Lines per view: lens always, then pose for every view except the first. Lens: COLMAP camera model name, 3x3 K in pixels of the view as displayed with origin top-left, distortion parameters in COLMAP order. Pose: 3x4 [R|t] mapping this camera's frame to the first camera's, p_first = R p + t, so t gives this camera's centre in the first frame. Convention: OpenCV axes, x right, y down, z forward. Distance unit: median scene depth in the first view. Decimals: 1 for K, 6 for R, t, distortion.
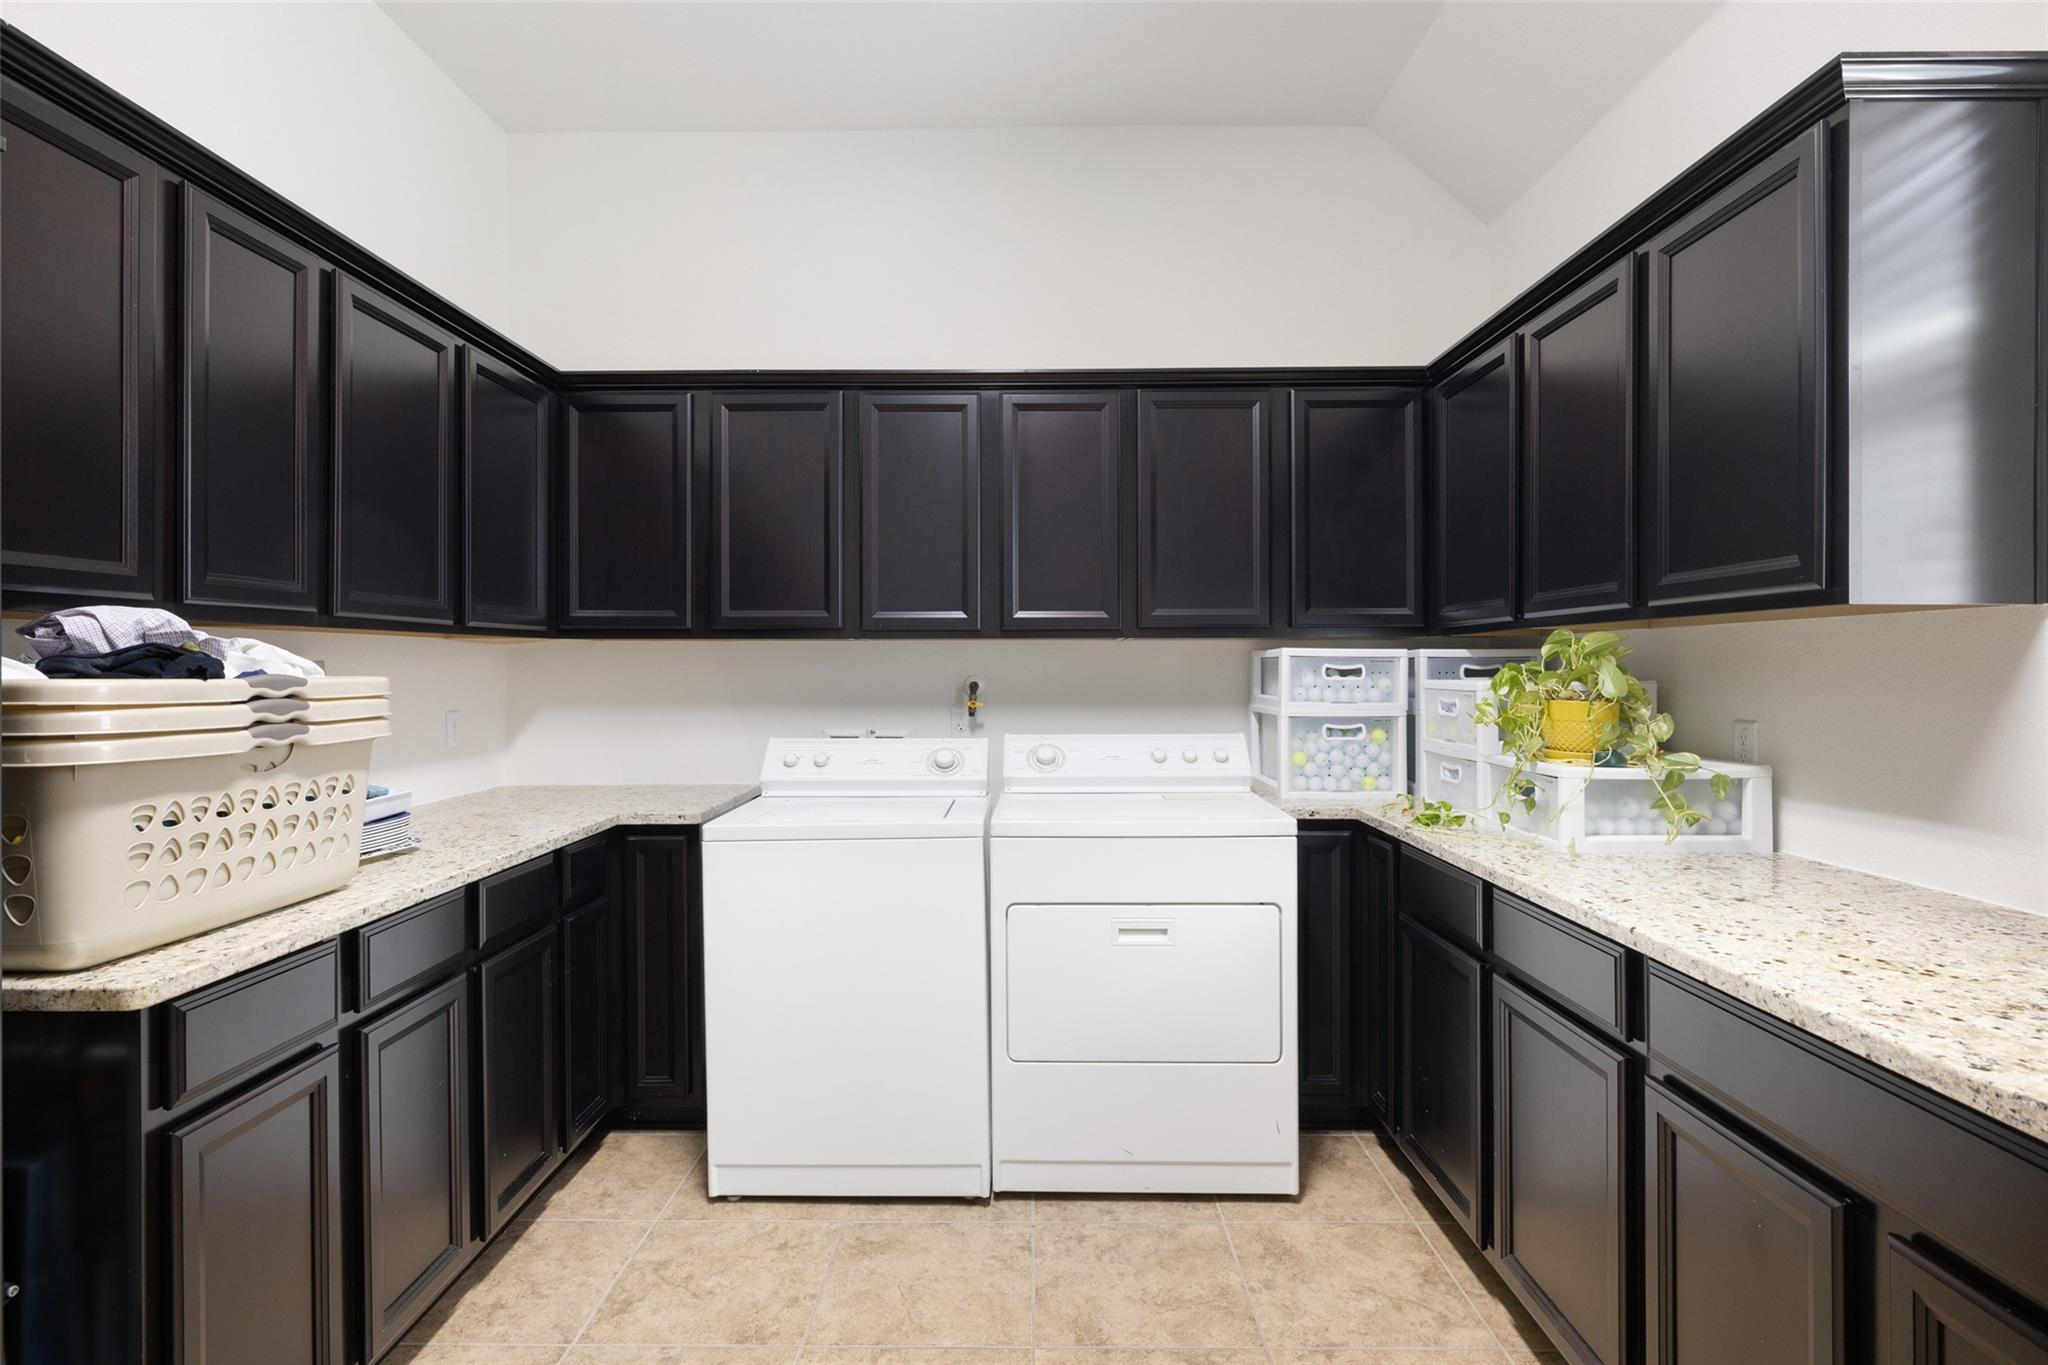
lens RADIAL K [[1049.1, 0, 1020.6], [0, 1049.1, 666.6], [0, 0, 1]] dist [-0.006774, 0.001212]
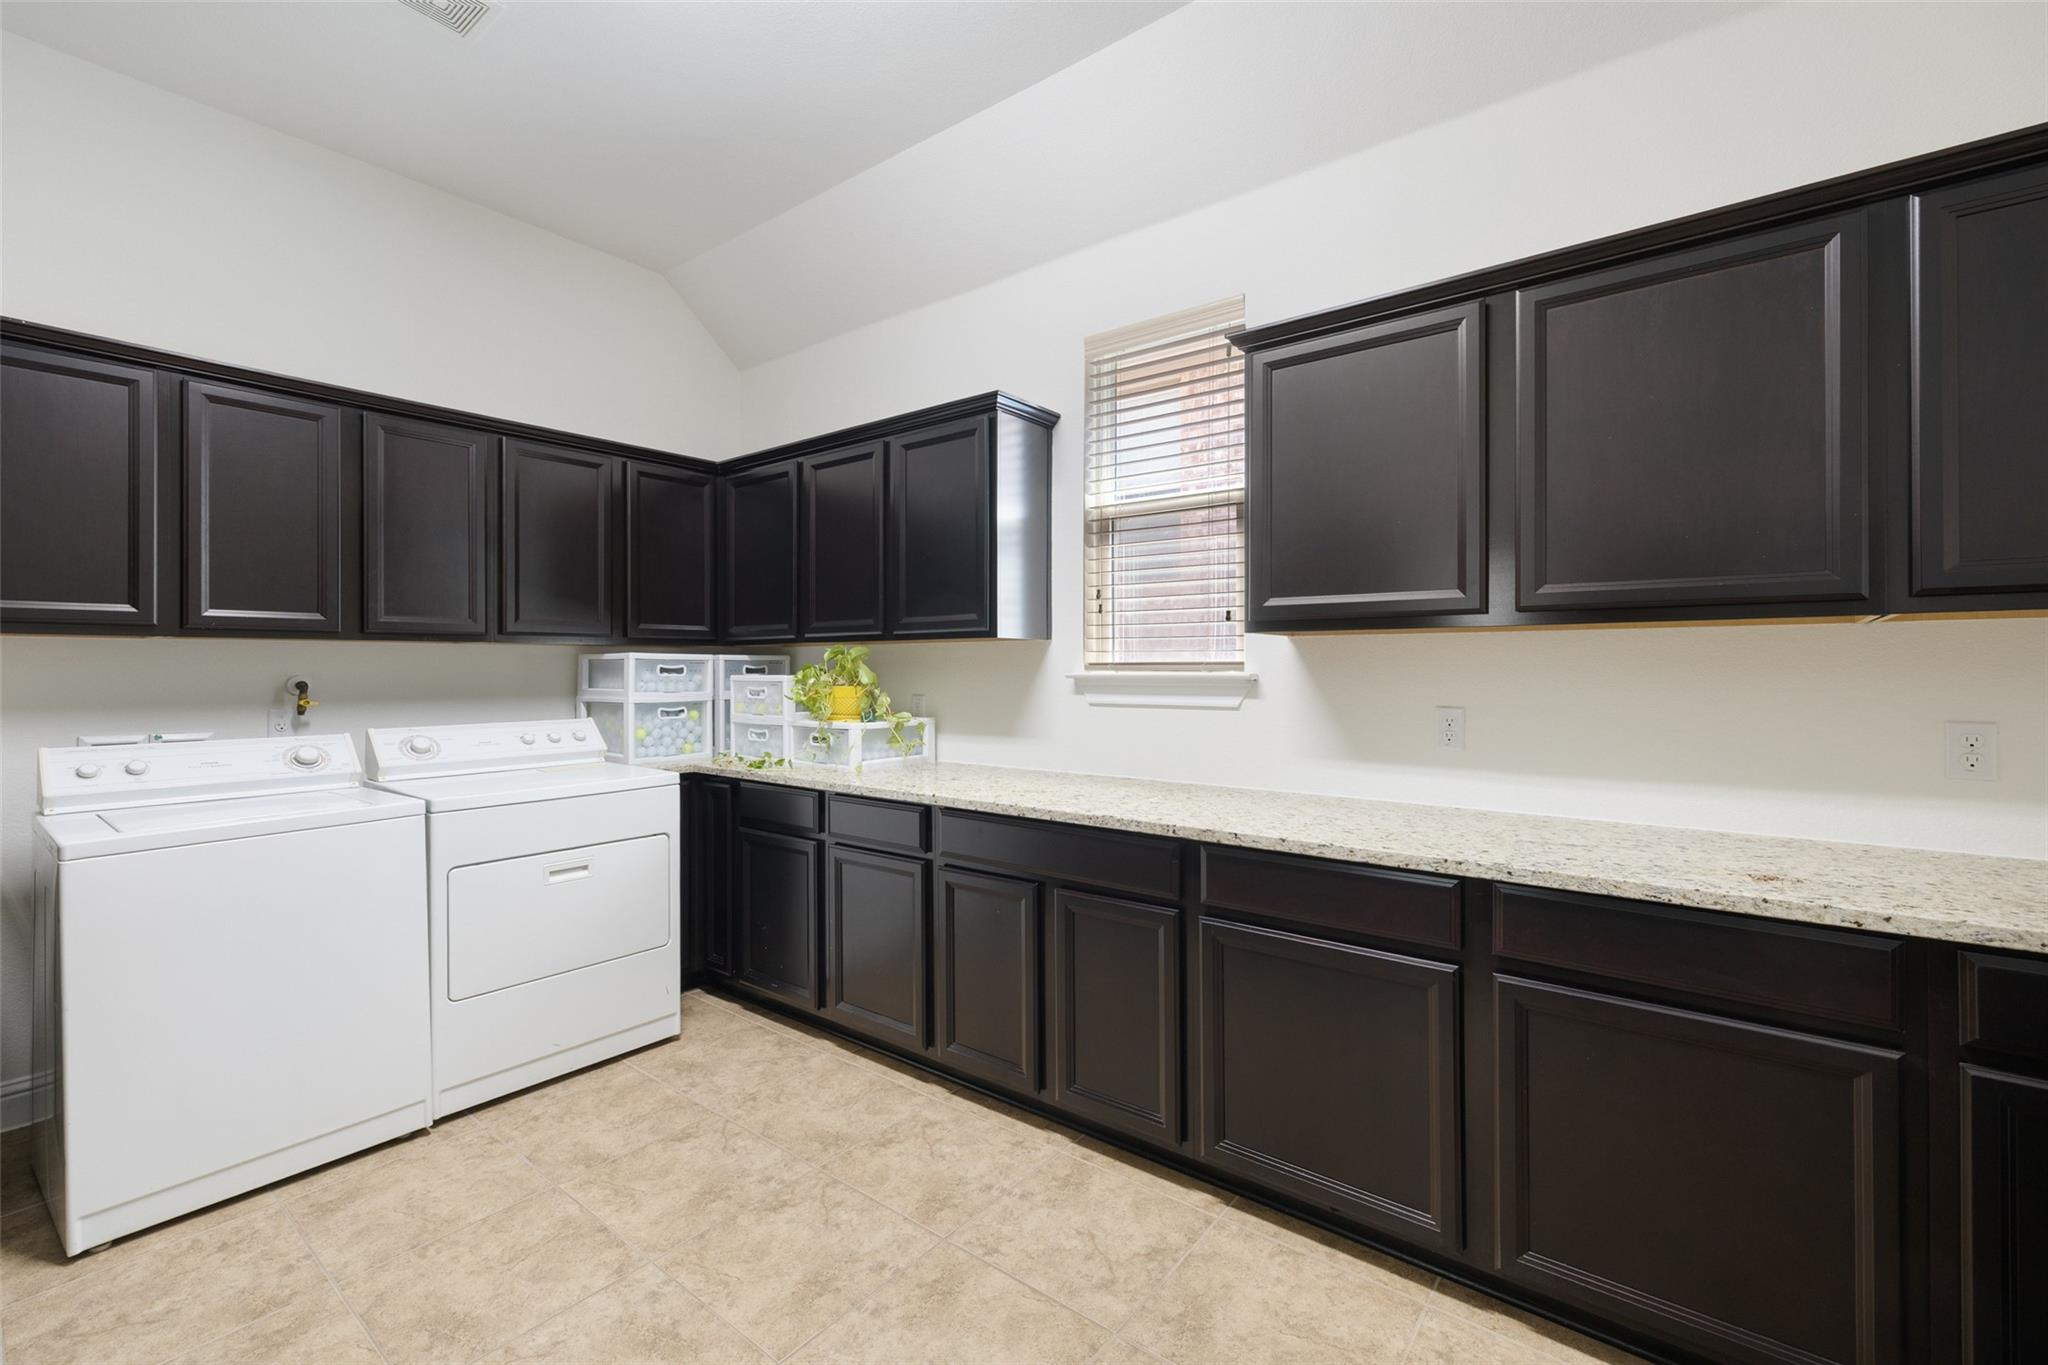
lens RADIAL K [[871.7, 0, 1023.8], [0, 871.7, 673.6], [0, 0, 1]] dist [0.001376, -0.001163]
pose [[0.607795, -0.004930, 0.794078, -0.399278], [0.000373, 0.999982, 0.005923, 0.003256], [-0.794094, -0.003304, 0.607787, -0.101742]]
